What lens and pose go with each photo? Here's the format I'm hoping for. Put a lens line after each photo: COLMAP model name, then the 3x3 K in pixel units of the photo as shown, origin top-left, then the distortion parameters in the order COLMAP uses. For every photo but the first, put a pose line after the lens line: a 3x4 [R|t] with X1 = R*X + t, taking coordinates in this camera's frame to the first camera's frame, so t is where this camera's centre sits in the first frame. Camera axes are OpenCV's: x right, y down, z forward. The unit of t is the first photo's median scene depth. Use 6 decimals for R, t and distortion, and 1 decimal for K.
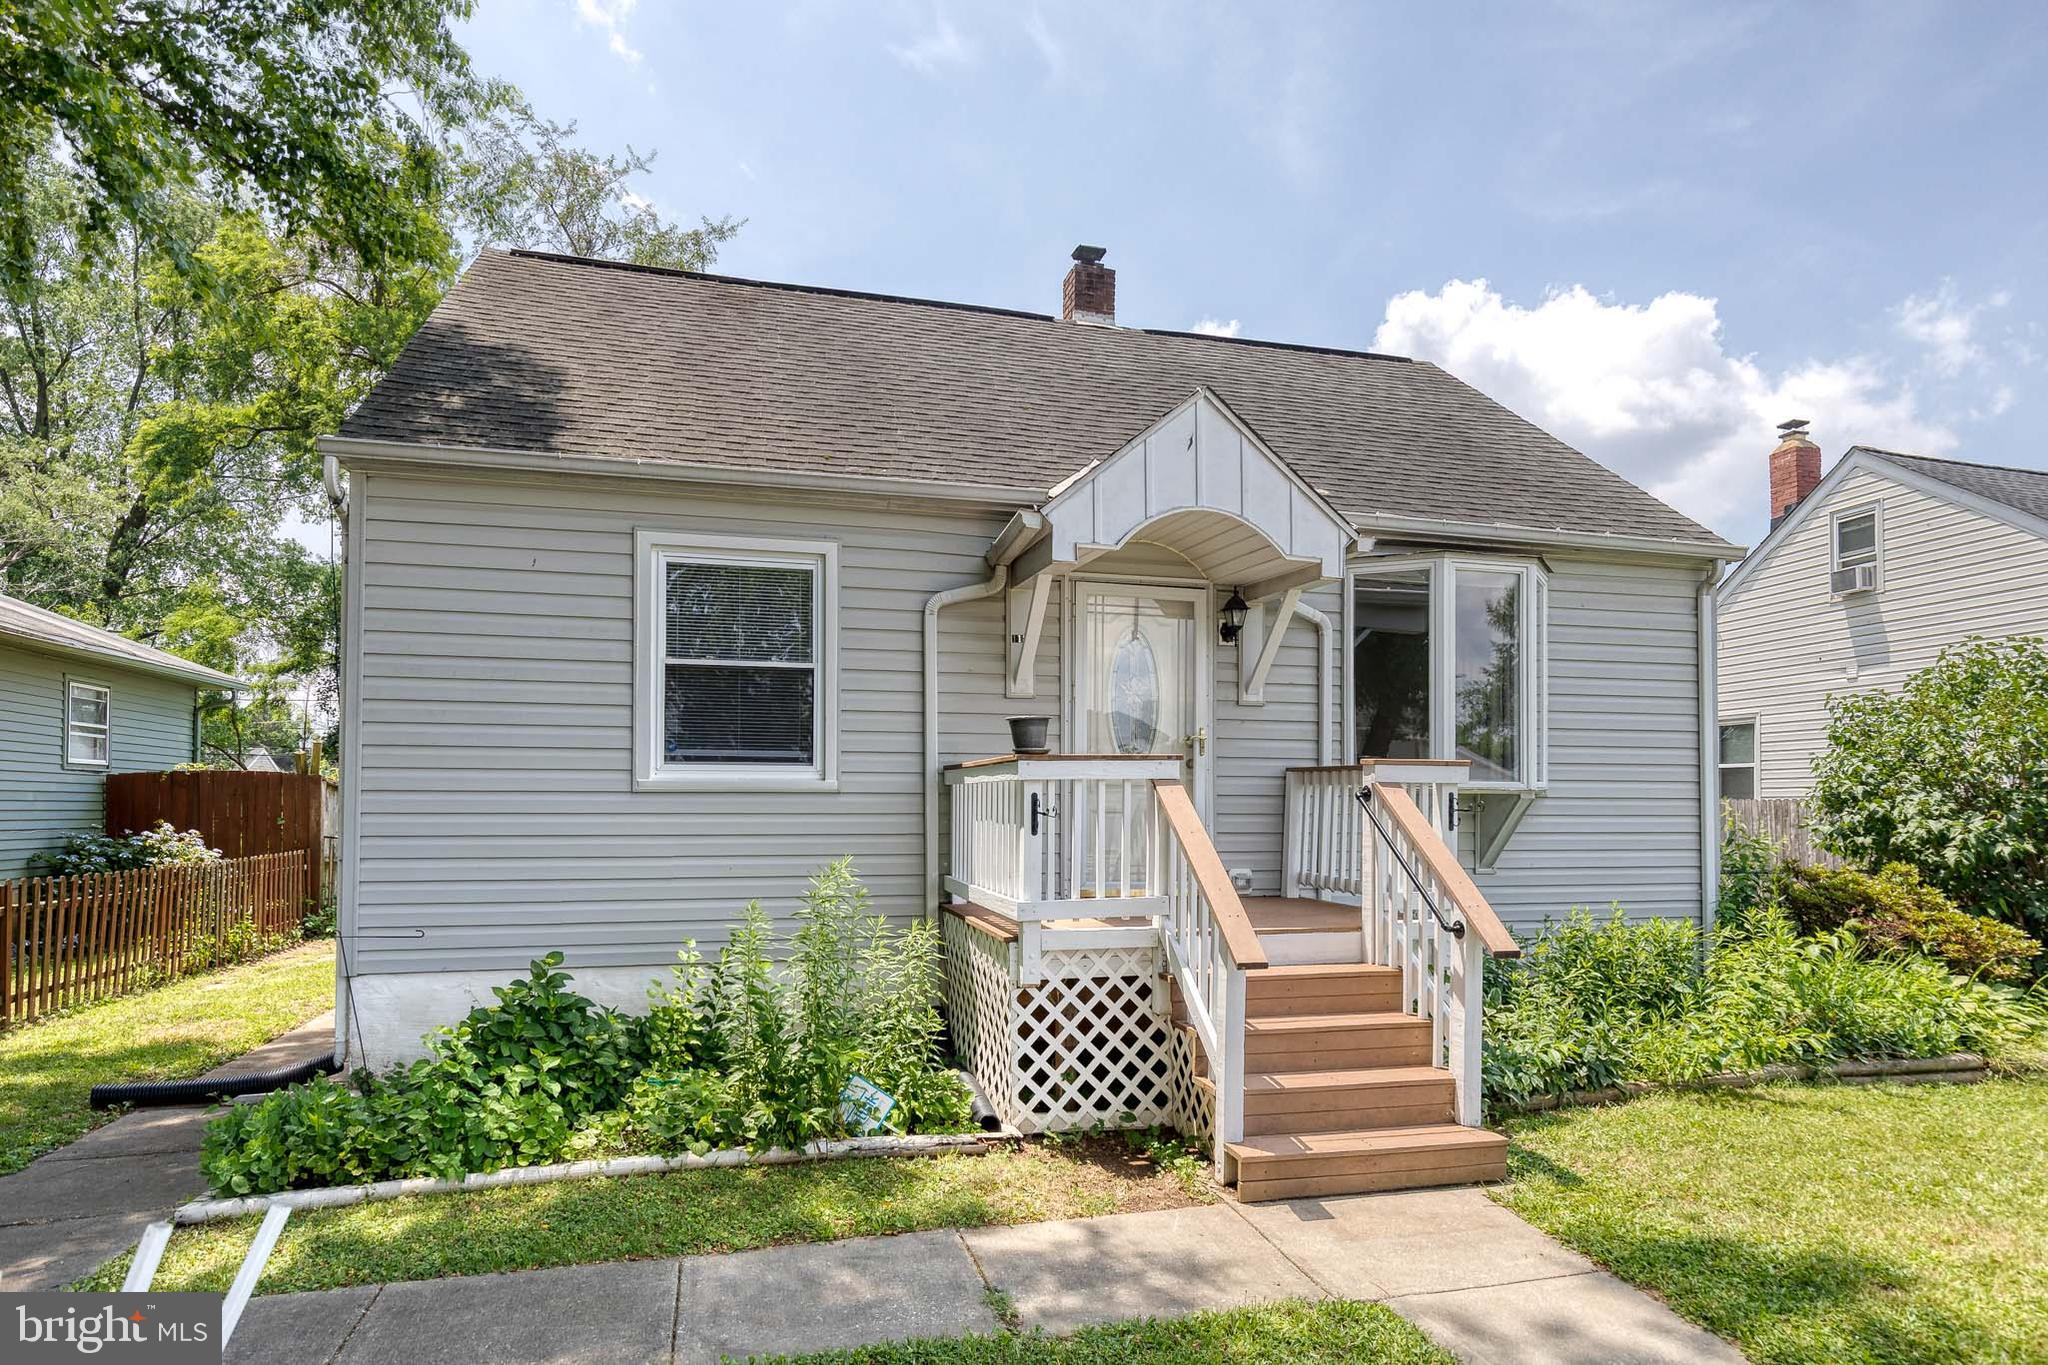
lens RADIAL K [[1093.5, 0, 1022.9], [0, 1093.5, 636.8], [0, 0, 1]] dist [0.004435, -0.001347]
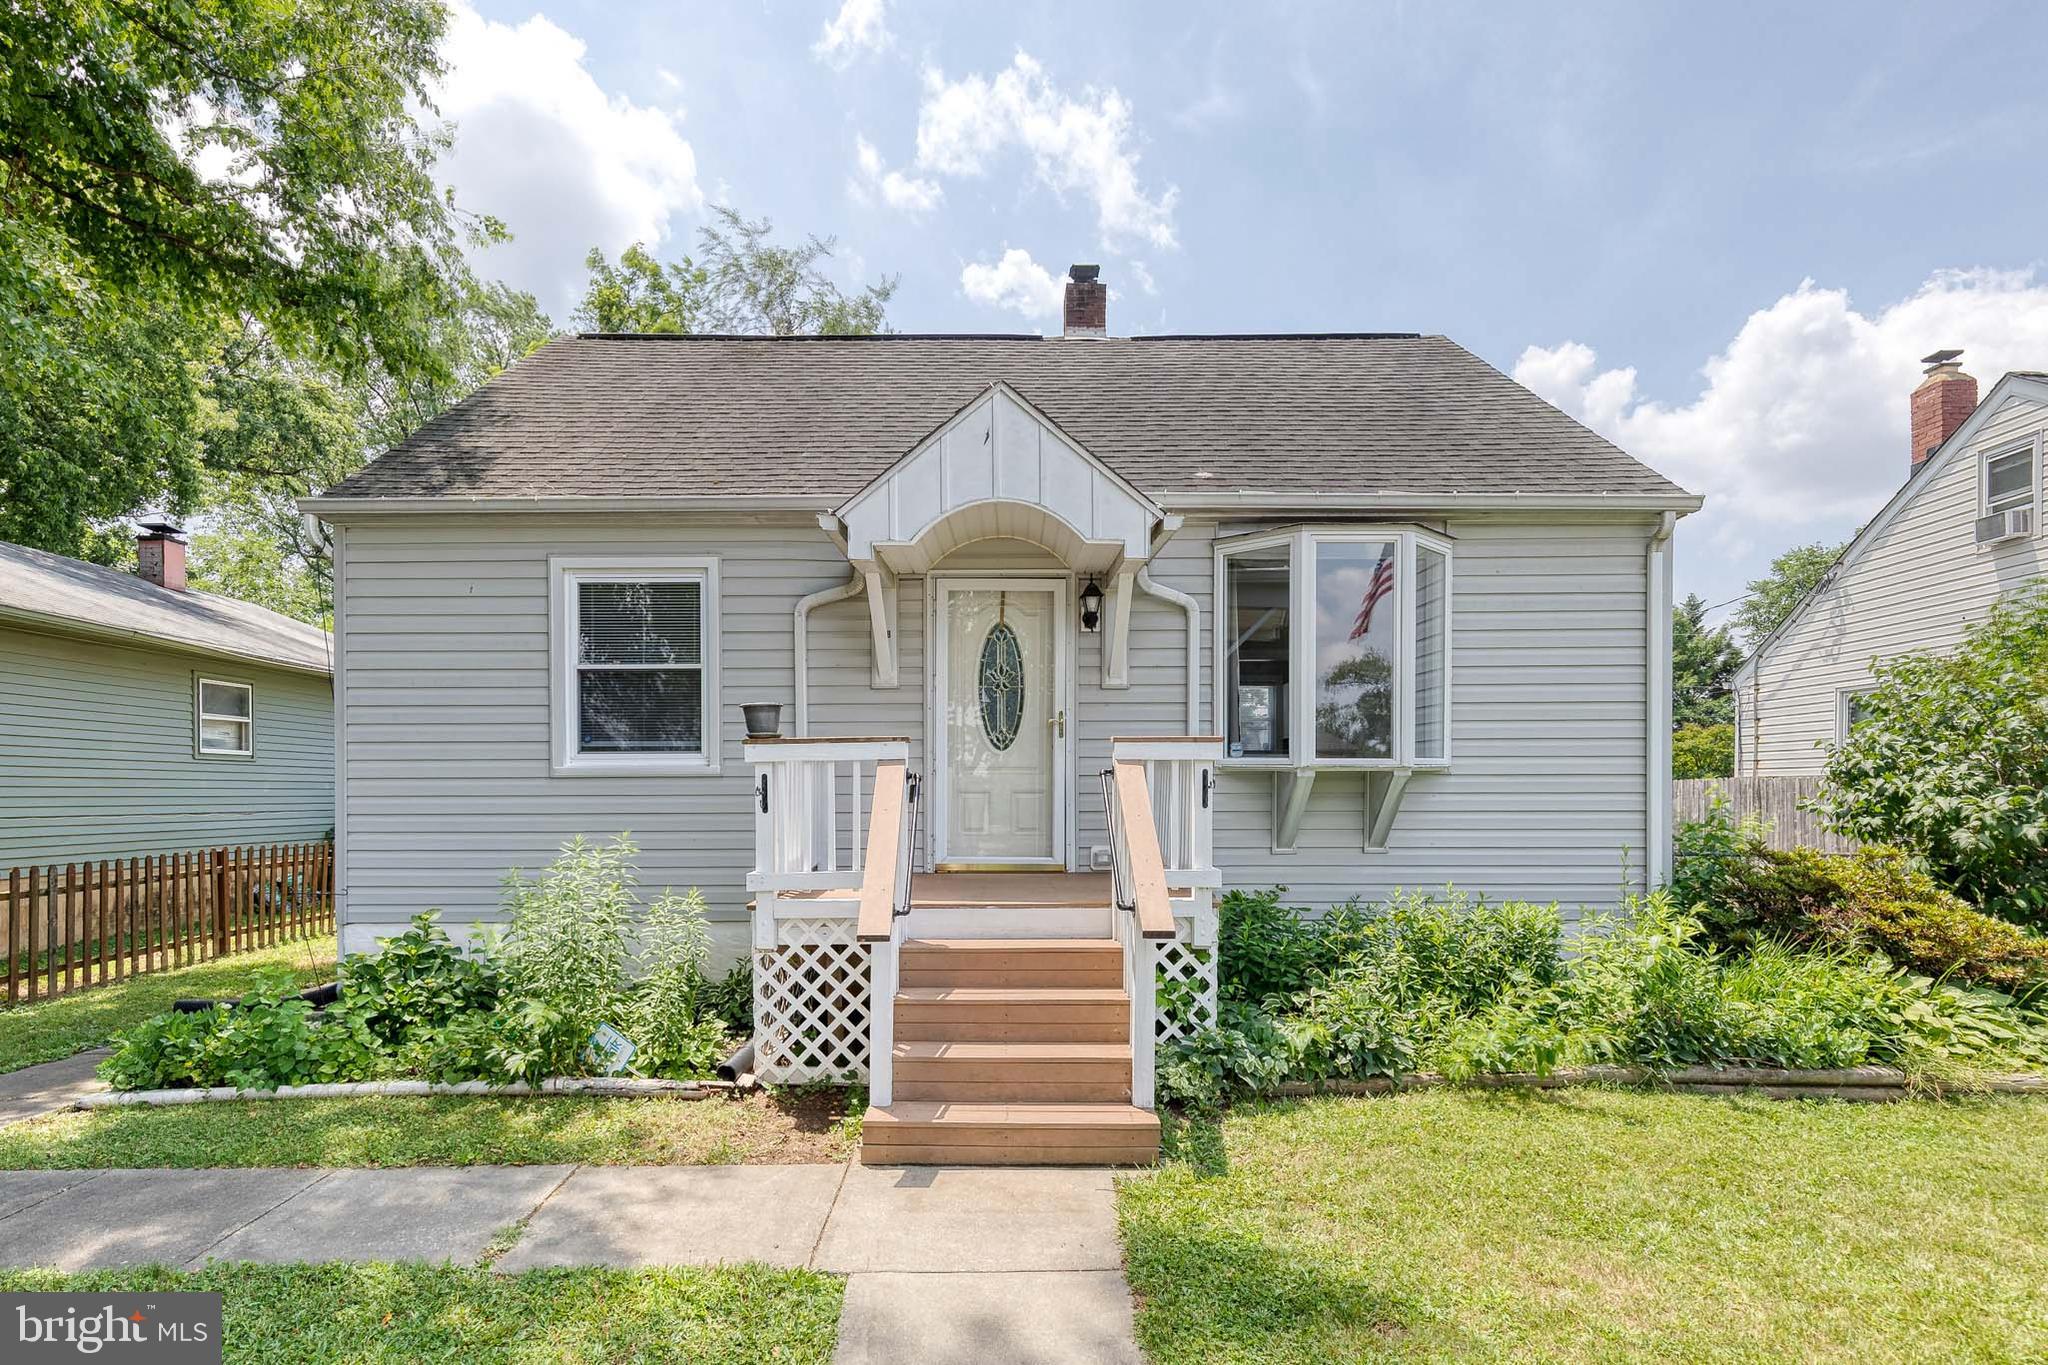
lens RADIAL K [[956.5, 0, 1041.1], [0, 956.5, 678.3], [0, 0, 1]] dist [0.007041, -0.001757]
pose [[0.968297, -0.035145, -0.247318, 0.413971], [0.044286, 0.998522, 0.031497, 0.024225], [0.245845, -0.041451, 0.968422, 0.123443]]
